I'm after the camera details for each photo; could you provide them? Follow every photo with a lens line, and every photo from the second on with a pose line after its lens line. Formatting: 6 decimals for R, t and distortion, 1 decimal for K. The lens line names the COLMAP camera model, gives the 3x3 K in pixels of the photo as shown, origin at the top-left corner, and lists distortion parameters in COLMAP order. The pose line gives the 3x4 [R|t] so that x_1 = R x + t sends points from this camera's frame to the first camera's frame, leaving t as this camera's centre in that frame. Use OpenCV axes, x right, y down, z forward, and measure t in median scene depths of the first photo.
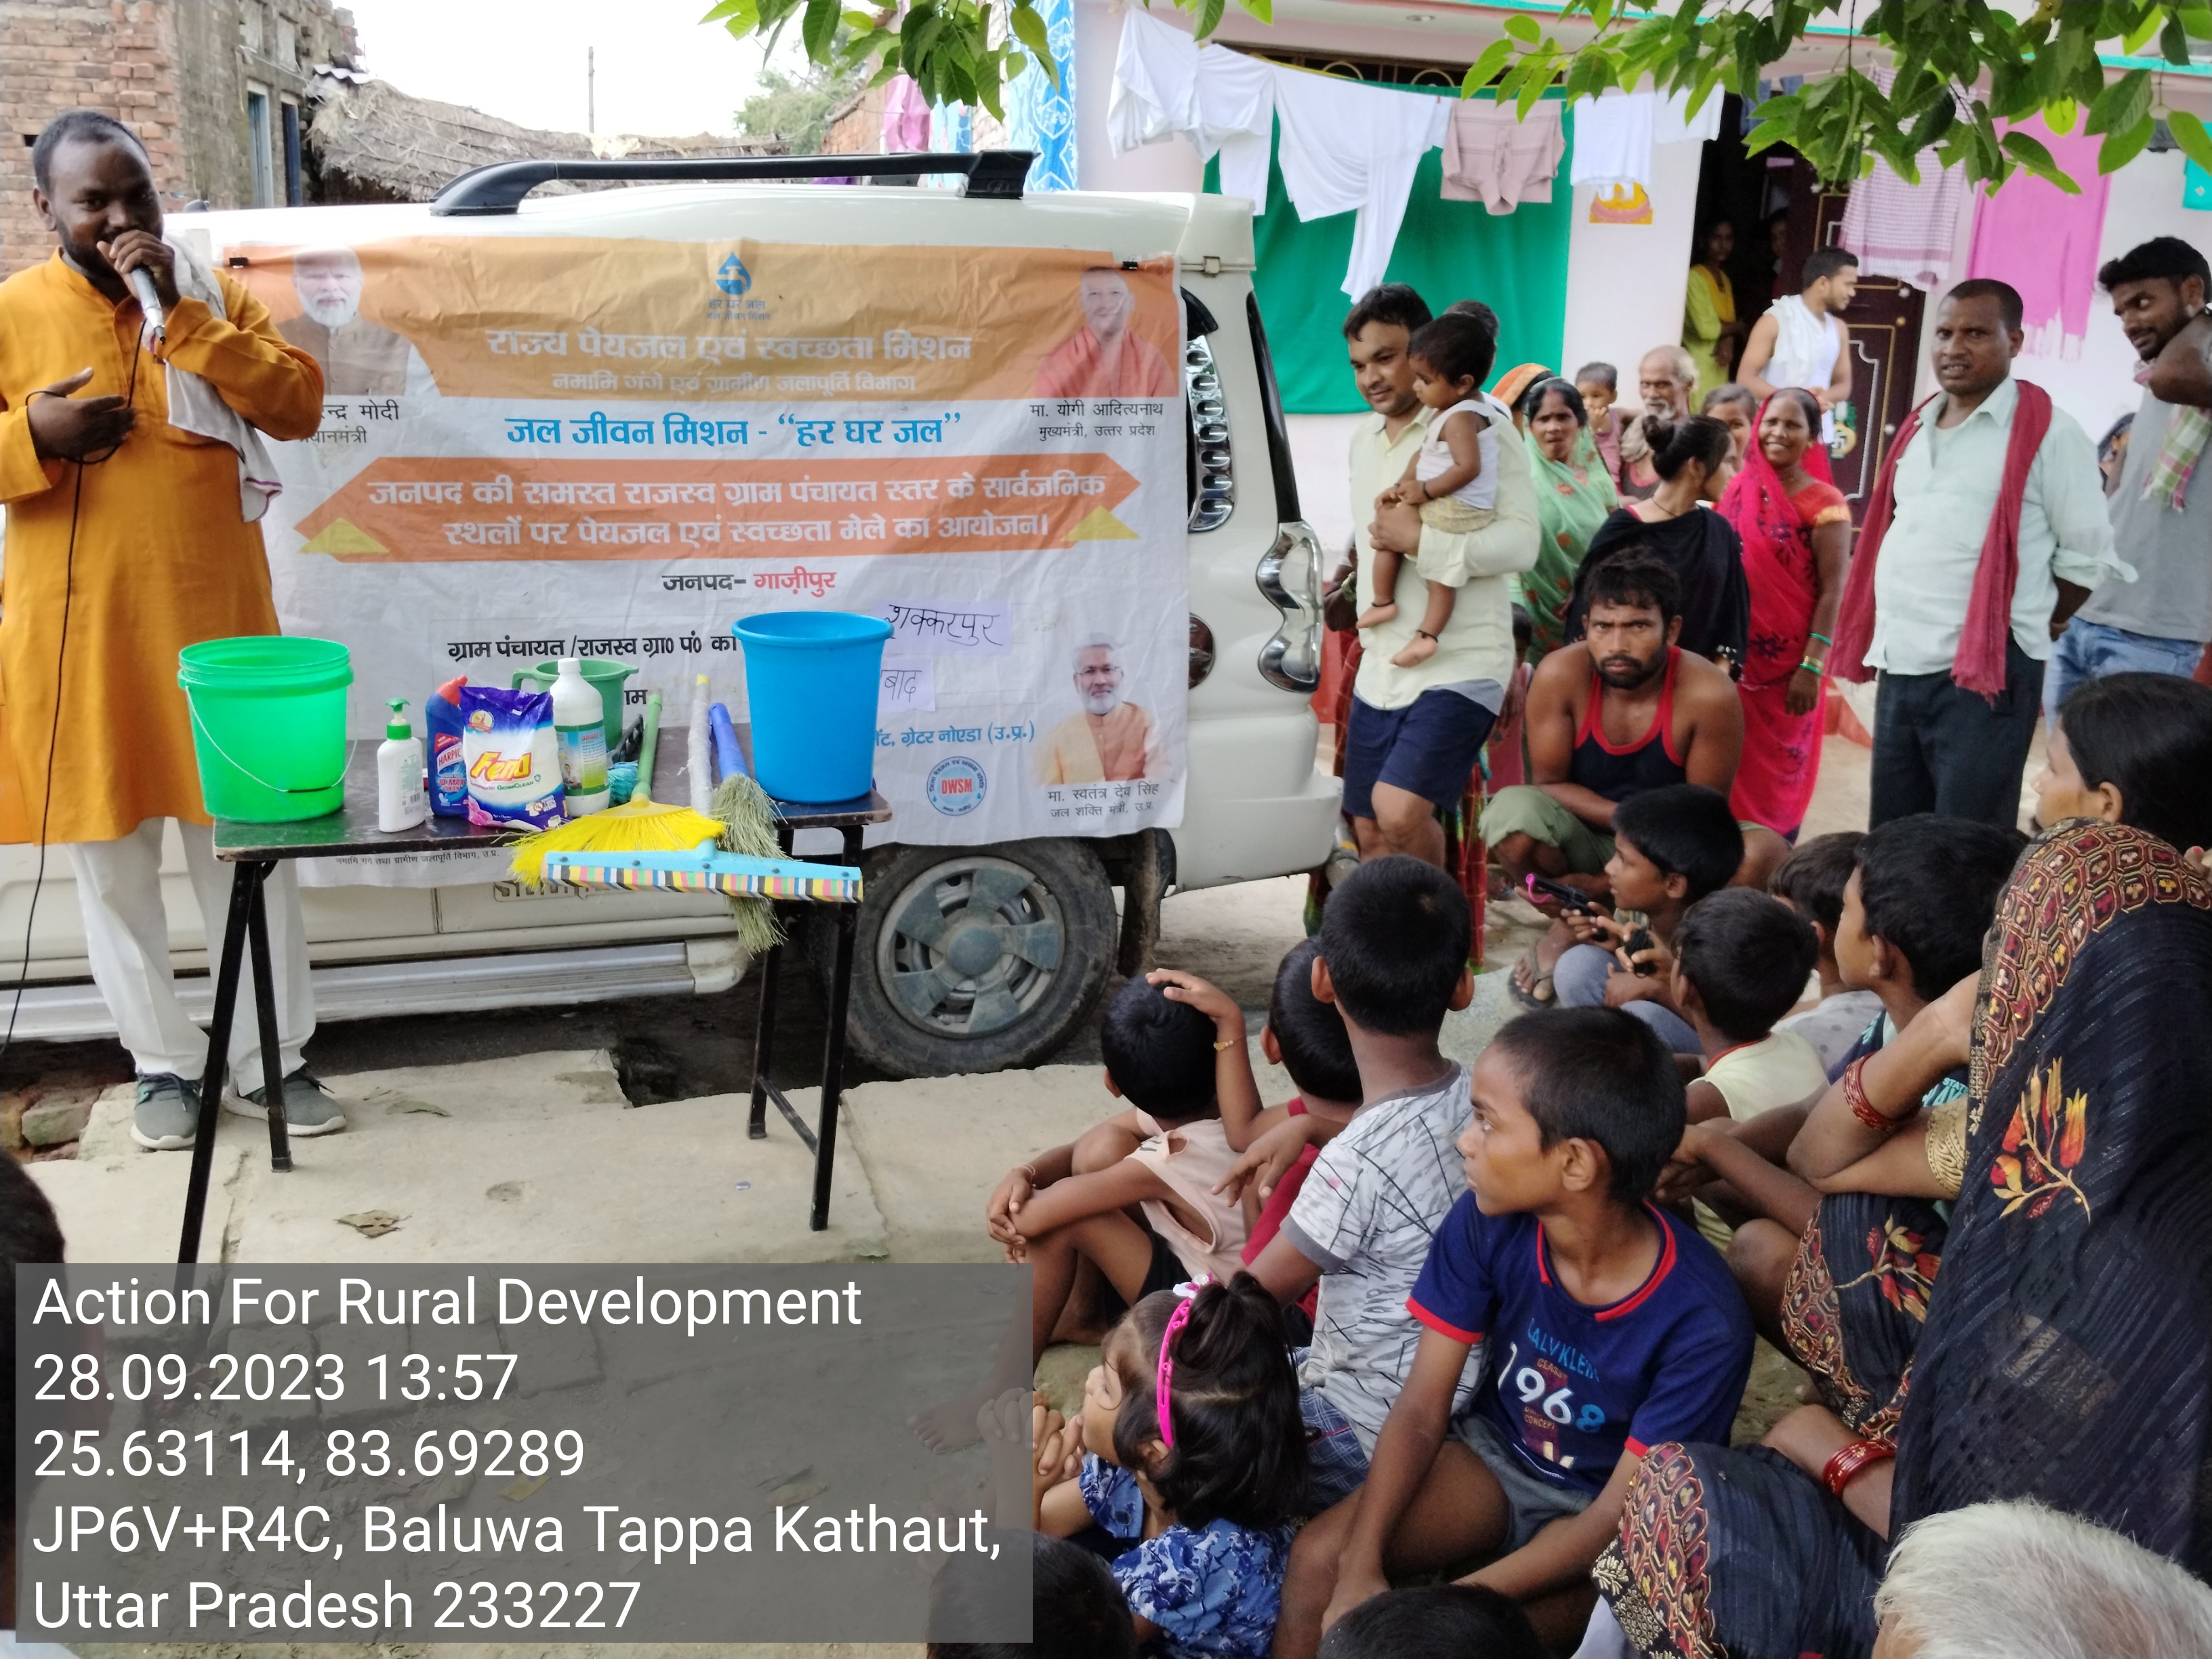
lens RADIAL K [[2098.6, 0, 1106.0], [0, 2098.6, 829.5], [0, 0, 1]] dist [0.119924, -0.275637]
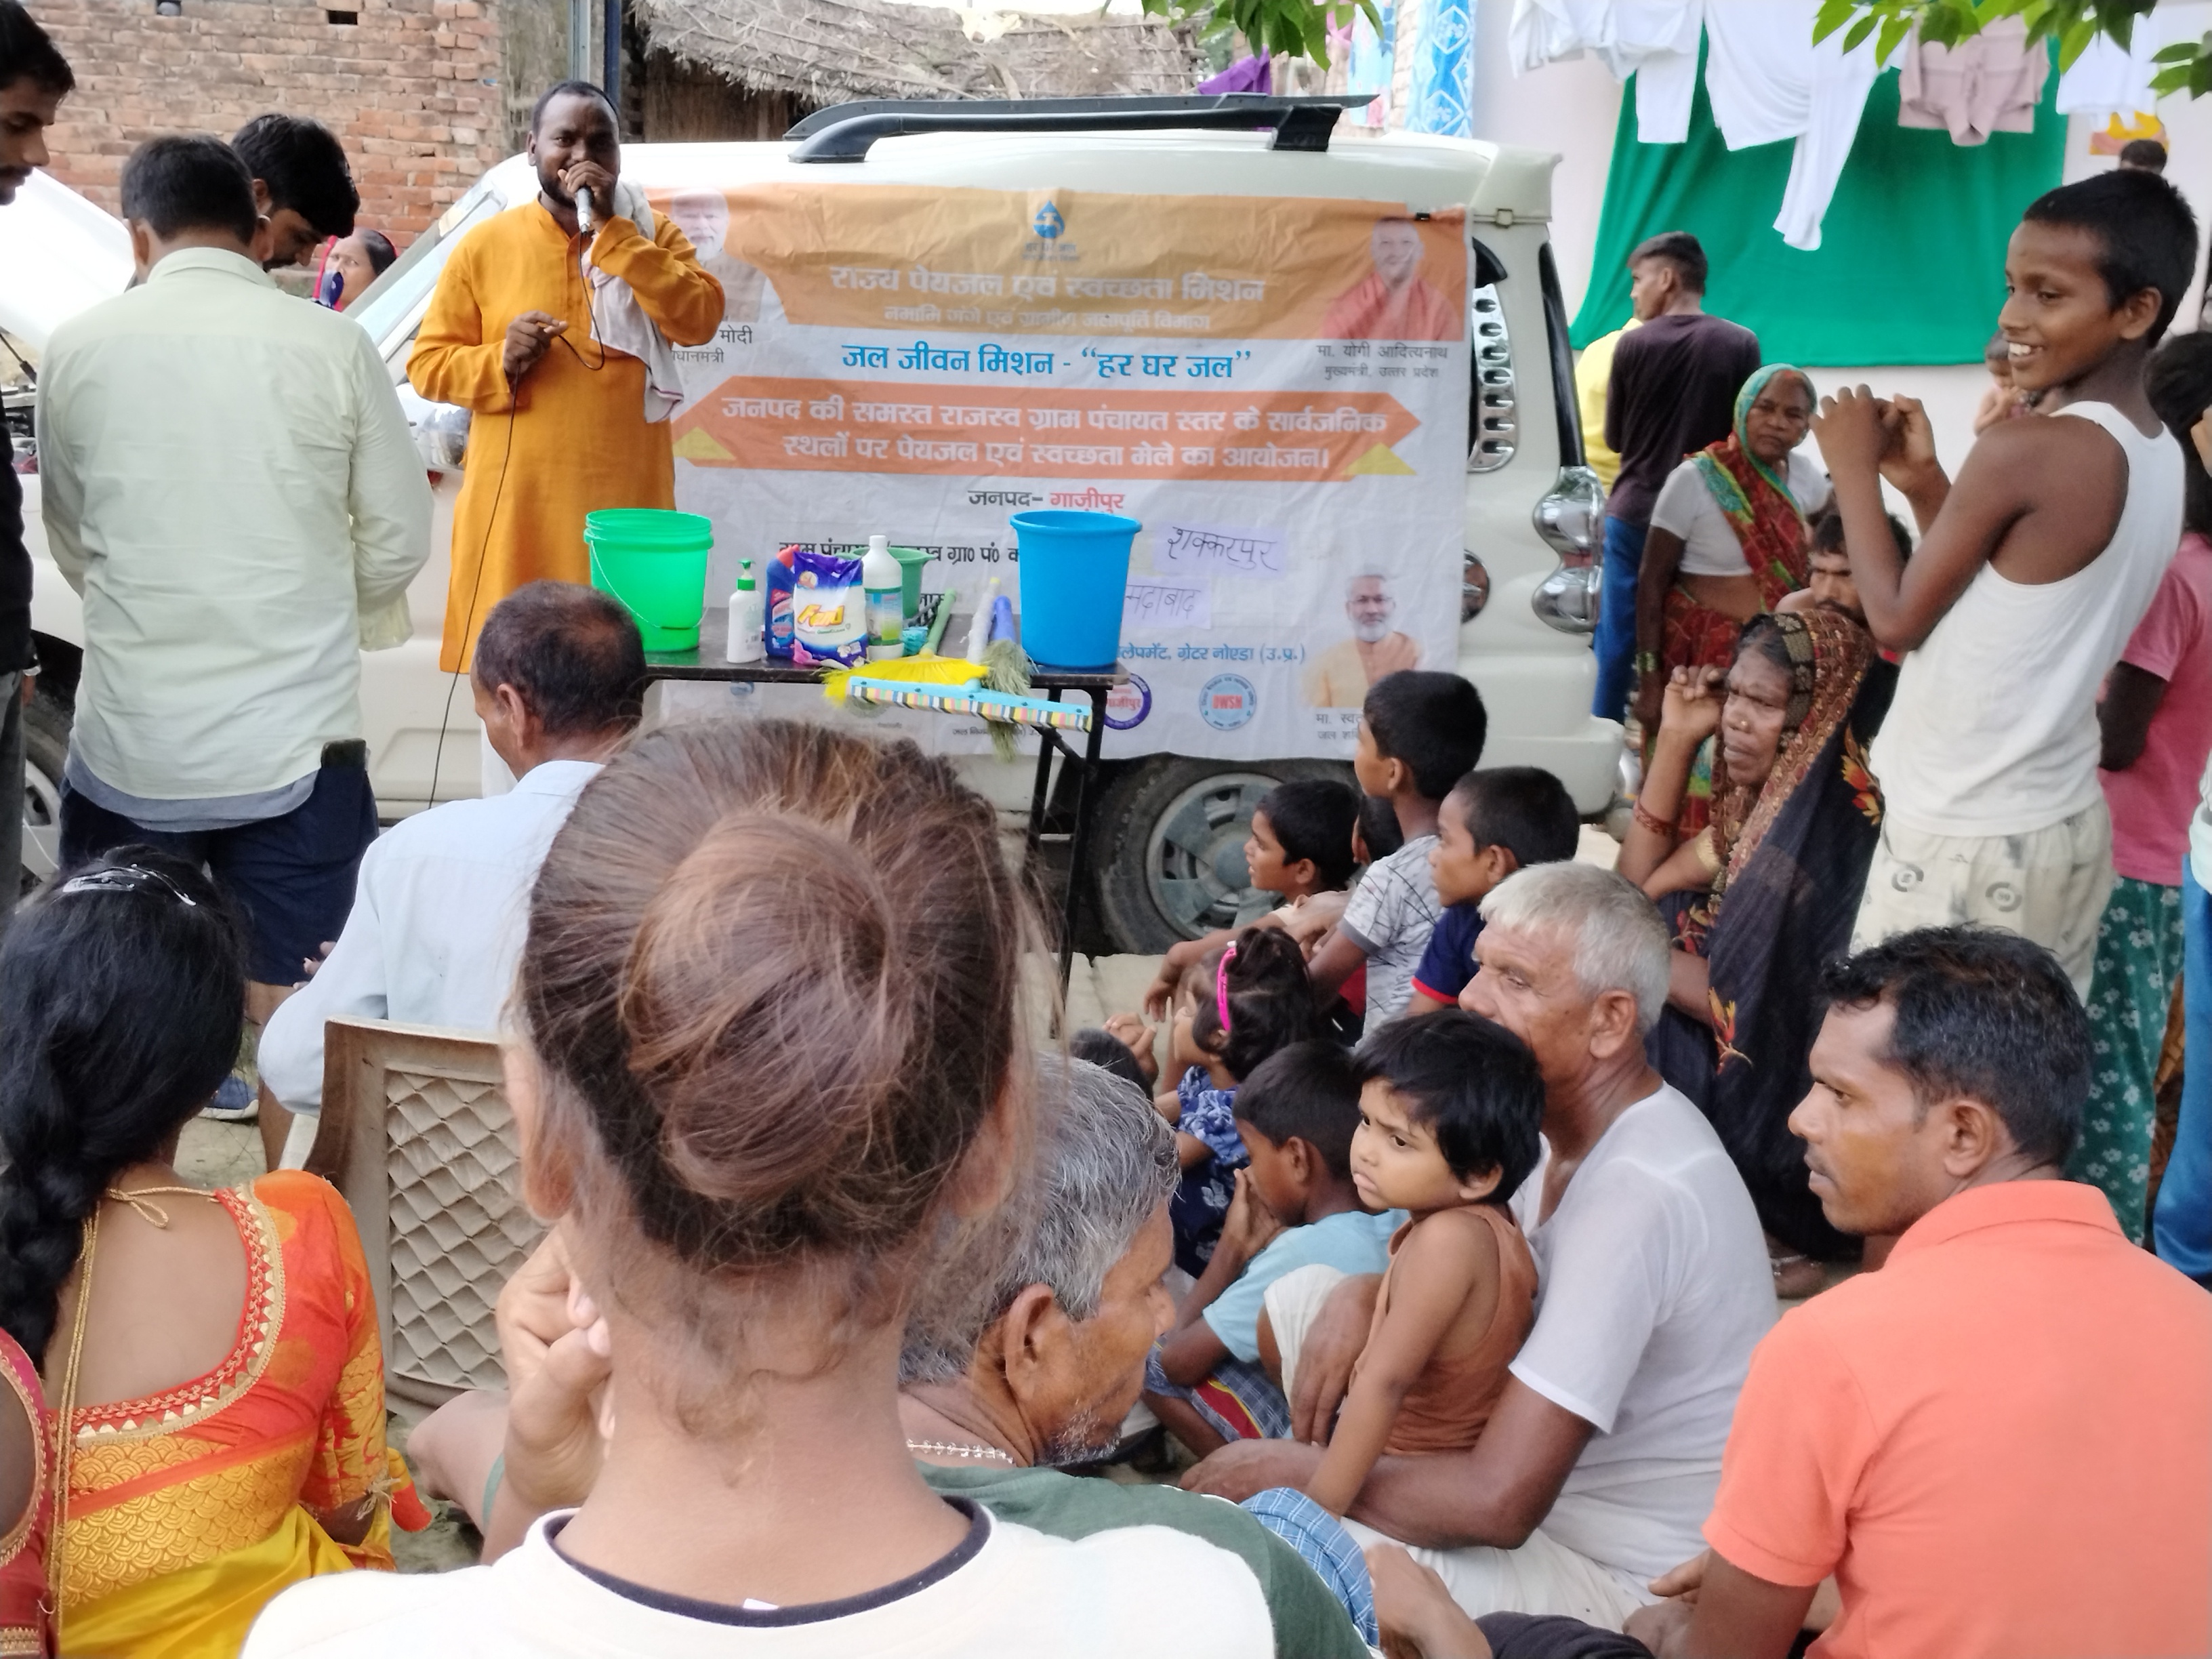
lens RADIAL K [[3083.0, 0, 1134.8], [0, 3083.0, 924.1], [0, 0, 1]] dist [0.075651, -0.025922]
pose [[0.983966, 0.060692, -0.167713, 0.157017], [-0.063391, 0.997931, -0.010784, 0.115644], [0.166711, 0.021242, 0.985777, -0.561888]]
